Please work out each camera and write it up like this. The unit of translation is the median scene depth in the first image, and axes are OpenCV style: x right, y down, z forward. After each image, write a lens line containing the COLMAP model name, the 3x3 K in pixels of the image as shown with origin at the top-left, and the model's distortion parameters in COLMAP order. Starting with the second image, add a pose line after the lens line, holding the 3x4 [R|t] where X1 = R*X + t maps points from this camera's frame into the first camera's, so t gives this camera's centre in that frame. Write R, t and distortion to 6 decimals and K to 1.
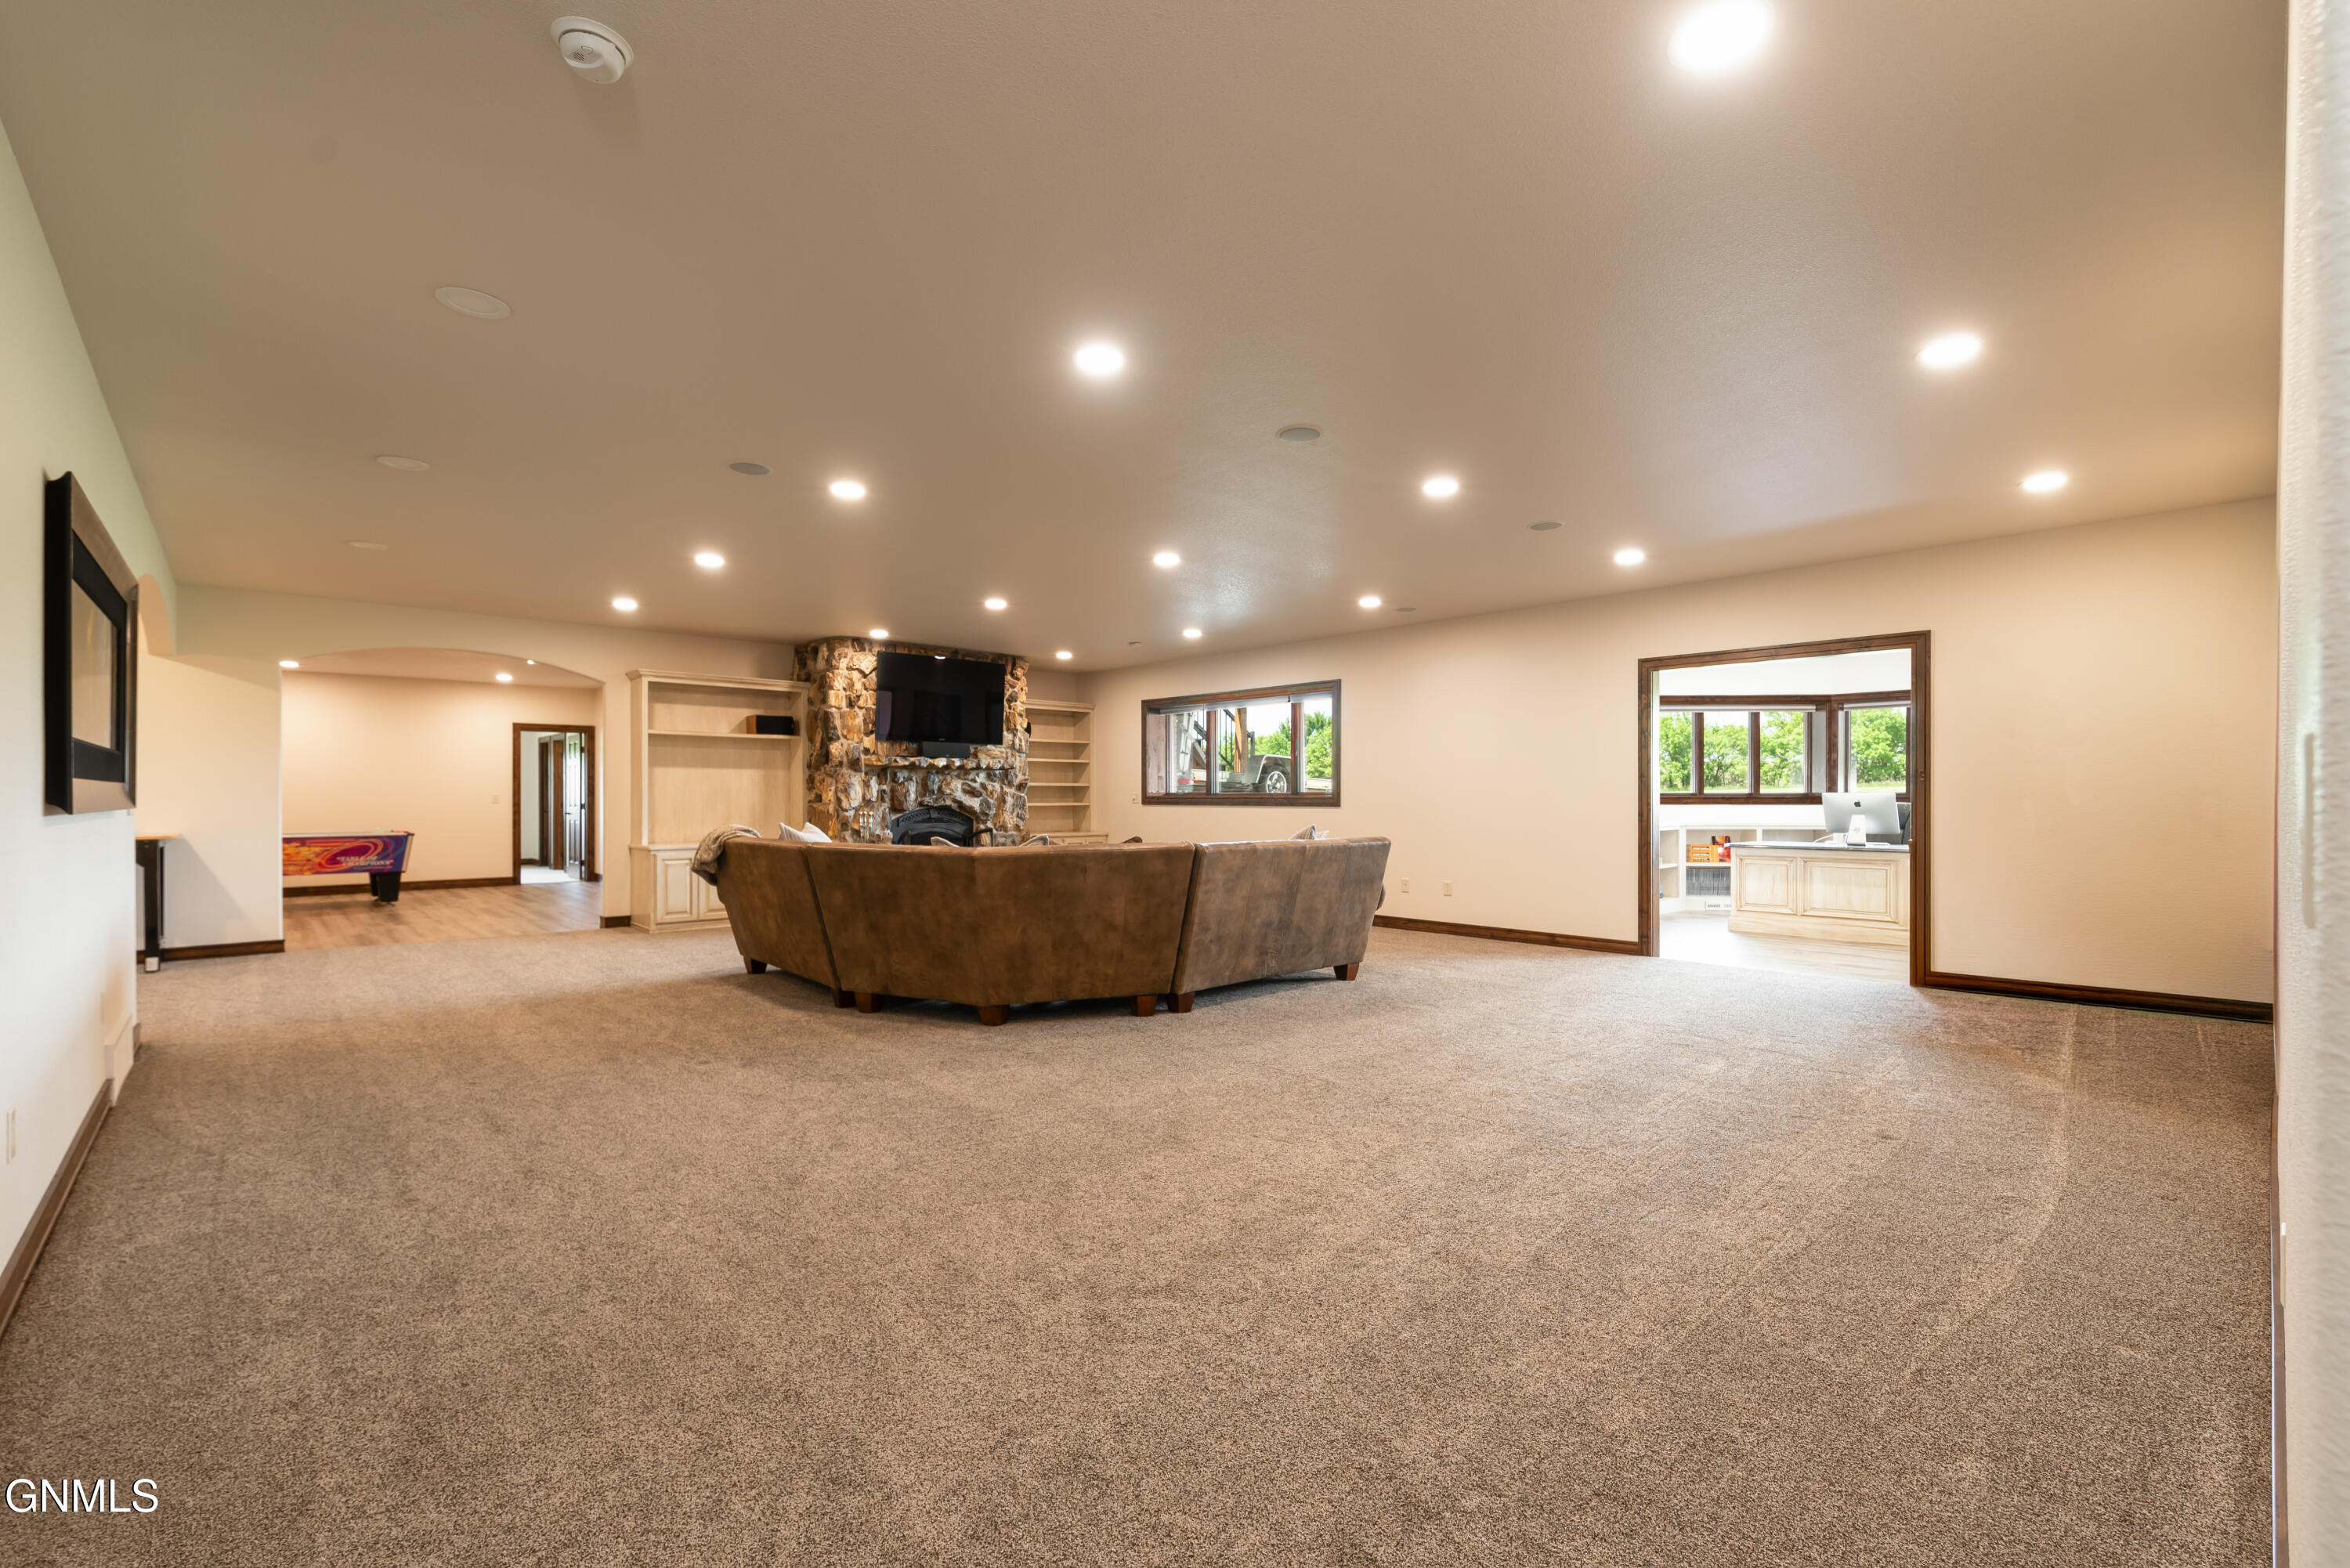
lens RADIAL K [[1002.9, 0, 1175.3], [0, 1002.9, 796.3], [0, 0, 1]] dist [0.000284, -0.000976]
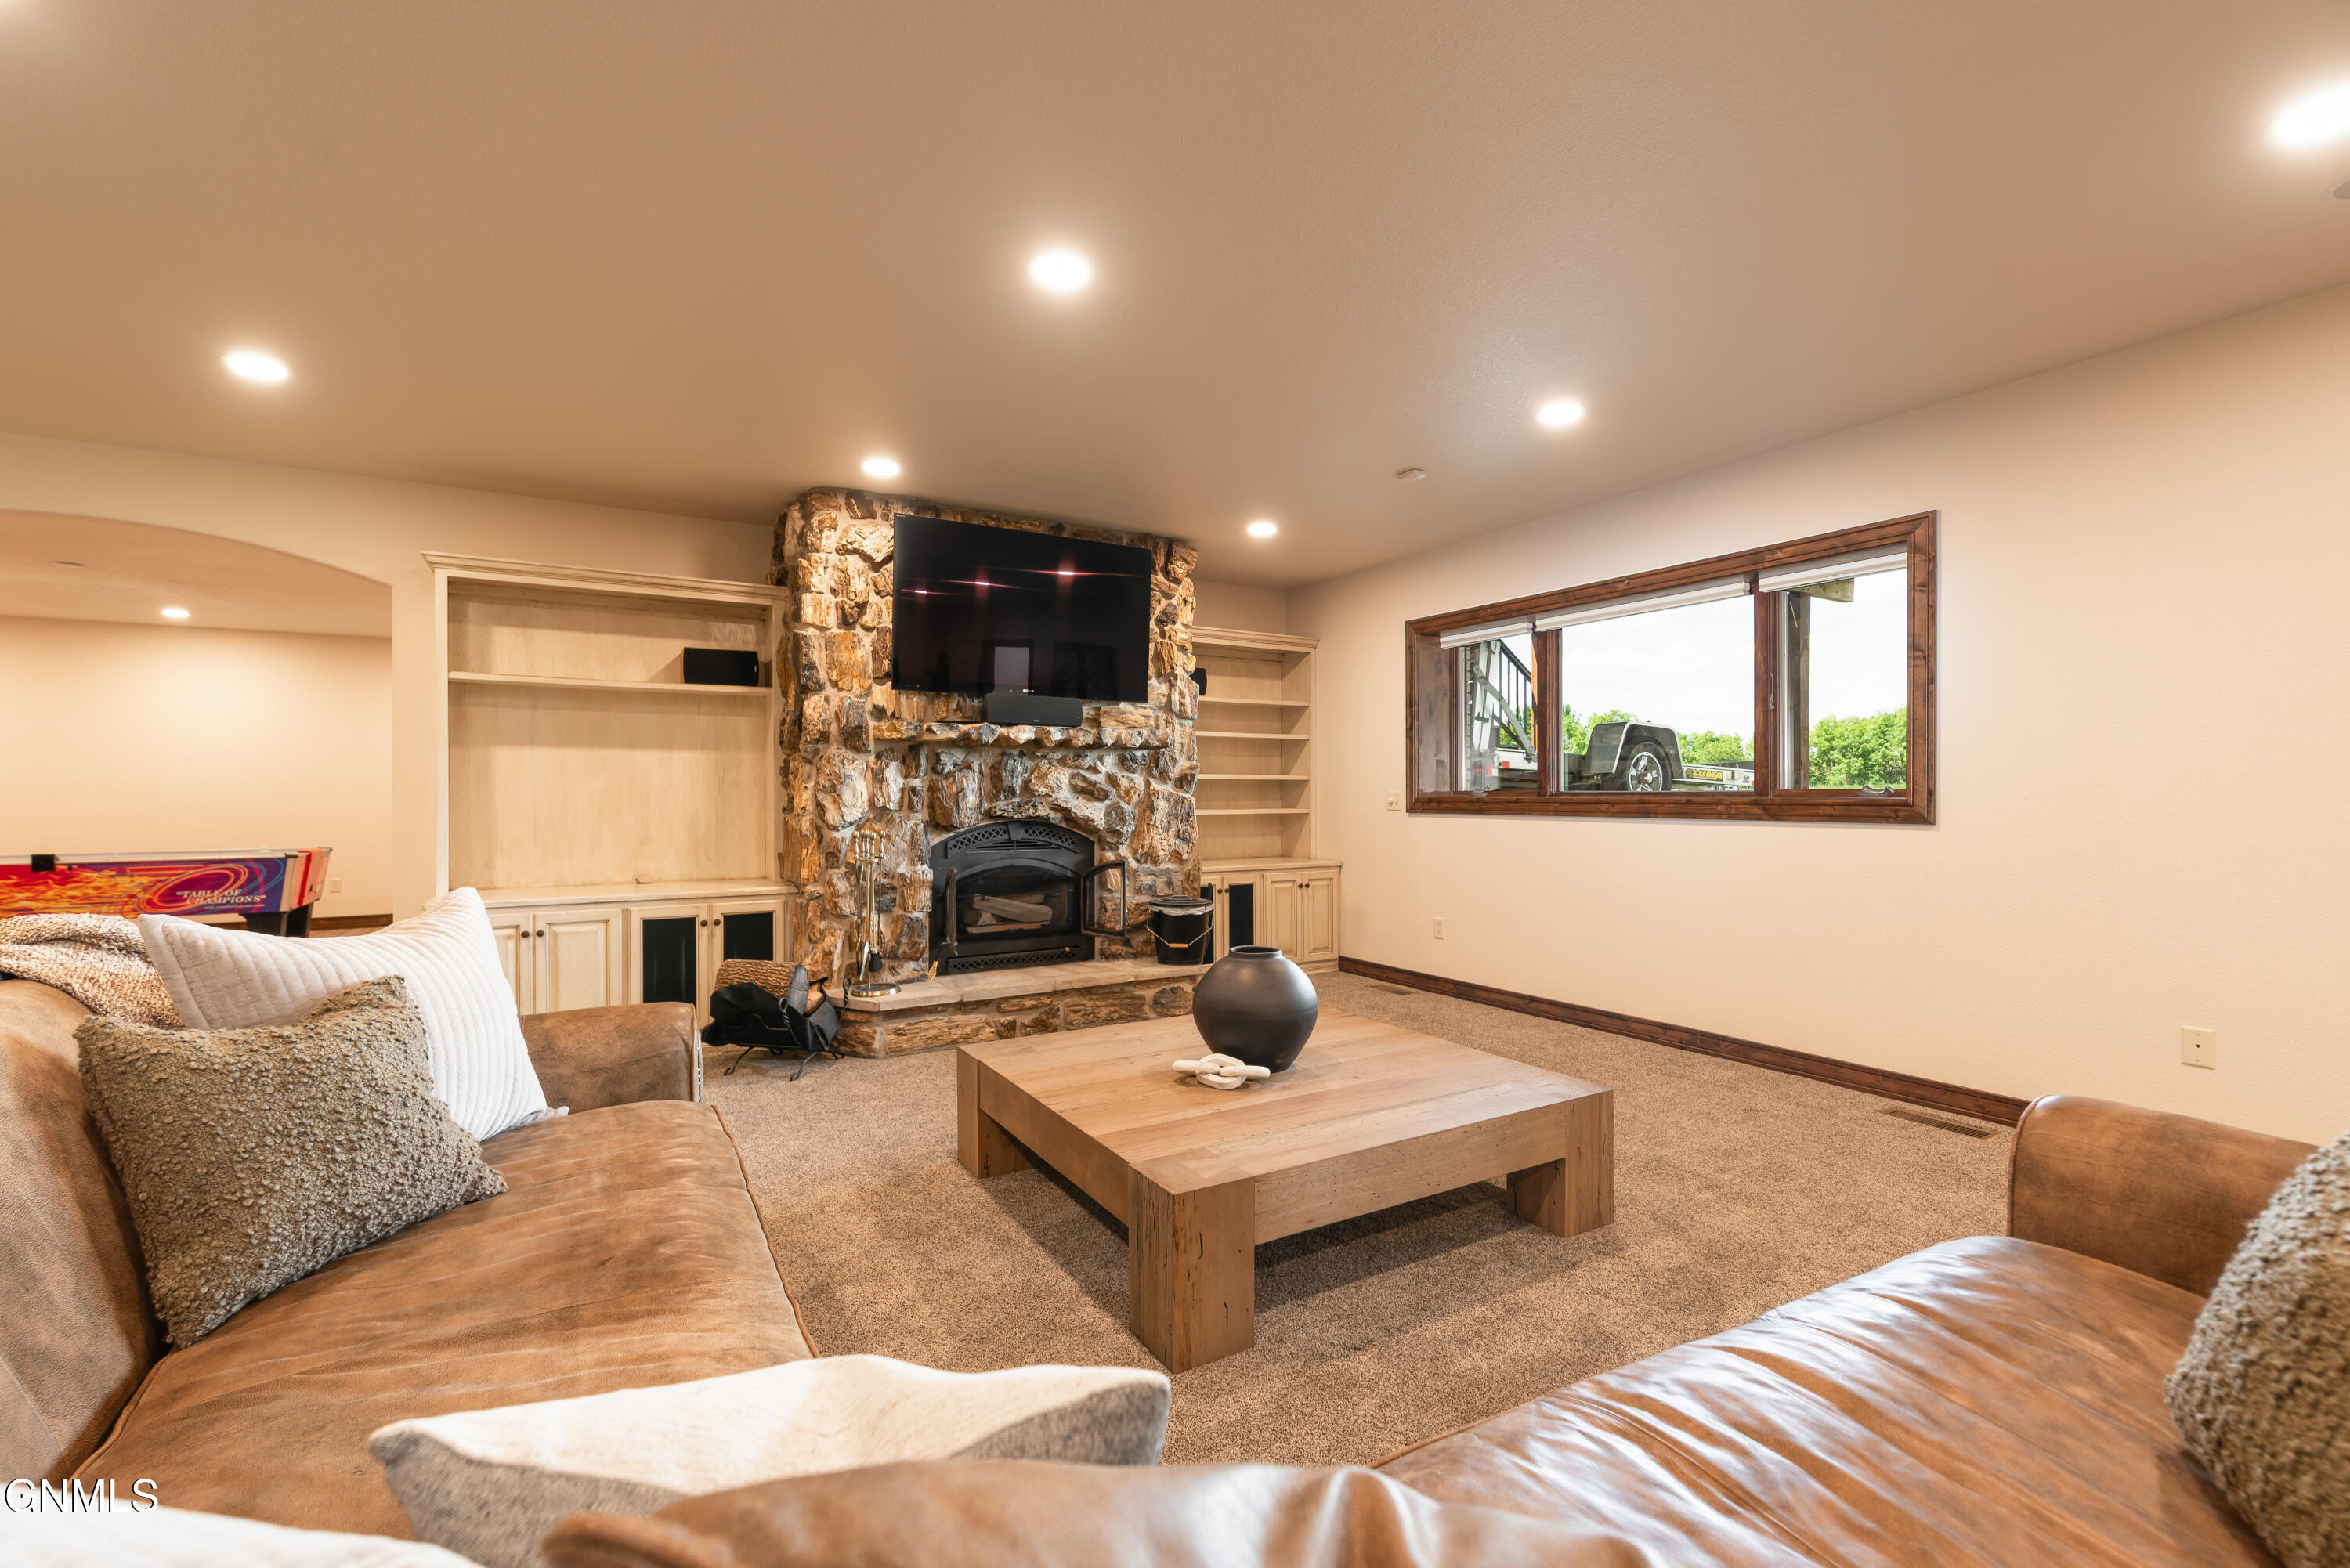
lens RADIAL K [[1002.9, 0, 1175.3], [0, 1002.9, 796.3], [0, 0, 1]] dist [0.000284, -0.000976]
pose [[0.978536, -0.001746, -0.206070, -0.049183], [0.002250, 0.999995, 0.002208, -0.002589], [0.206065, -0.002624, 0.978535, 0.494943]]
